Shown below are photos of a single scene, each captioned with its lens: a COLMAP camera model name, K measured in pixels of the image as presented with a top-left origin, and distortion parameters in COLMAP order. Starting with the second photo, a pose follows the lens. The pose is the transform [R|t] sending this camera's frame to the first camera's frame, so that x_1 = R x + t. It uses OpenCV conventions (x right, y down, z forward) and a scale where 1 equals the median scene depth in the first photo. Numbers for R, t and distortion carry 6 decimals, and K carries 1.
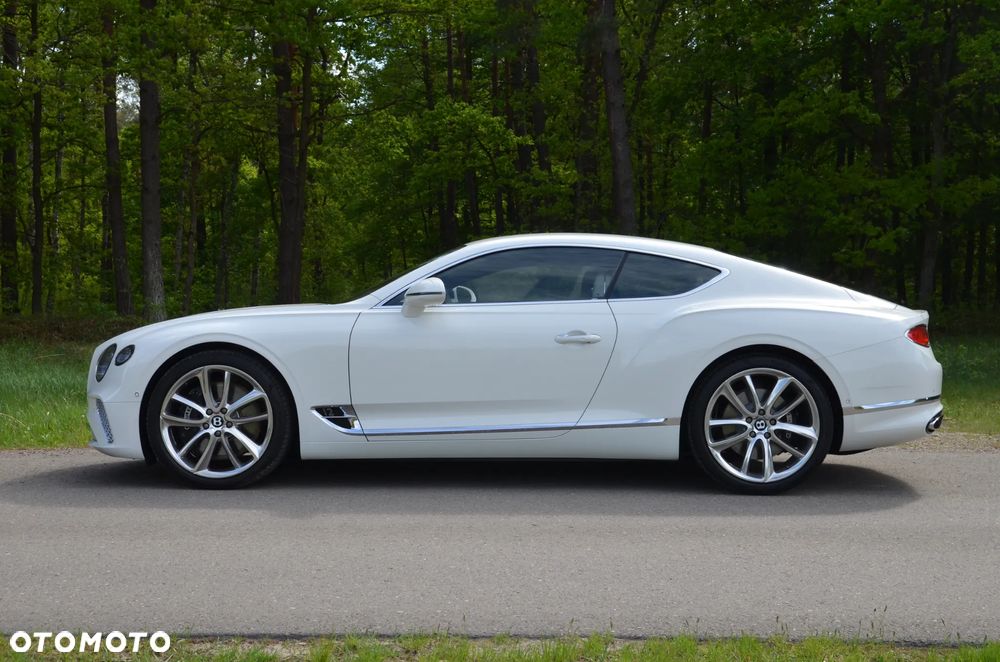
lens RADIAL K [[1383.4, 0, 500.0], [0, 1383.4, 331.0], [0, 0, 1]] dist [0.039044, 0.021451]
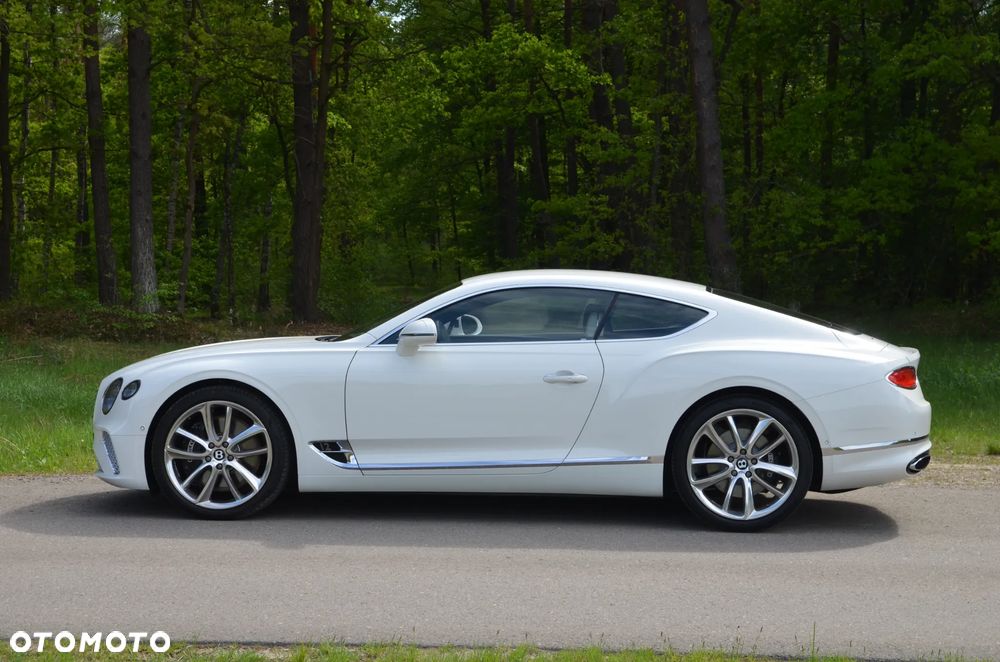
lens RADIAL K [[1795.2, 0, 500.0], [0, 1795.2, 331.0], [0, 0, 1]] dist [0.117239, 0.134374]
pose [[0.998902, 0.007674, -0.046207, 0.068329], [-0.007101, 0.999896, 0.012544, -0.045966], [0.046298, -0.012202, 0.998853, -0.339267]]
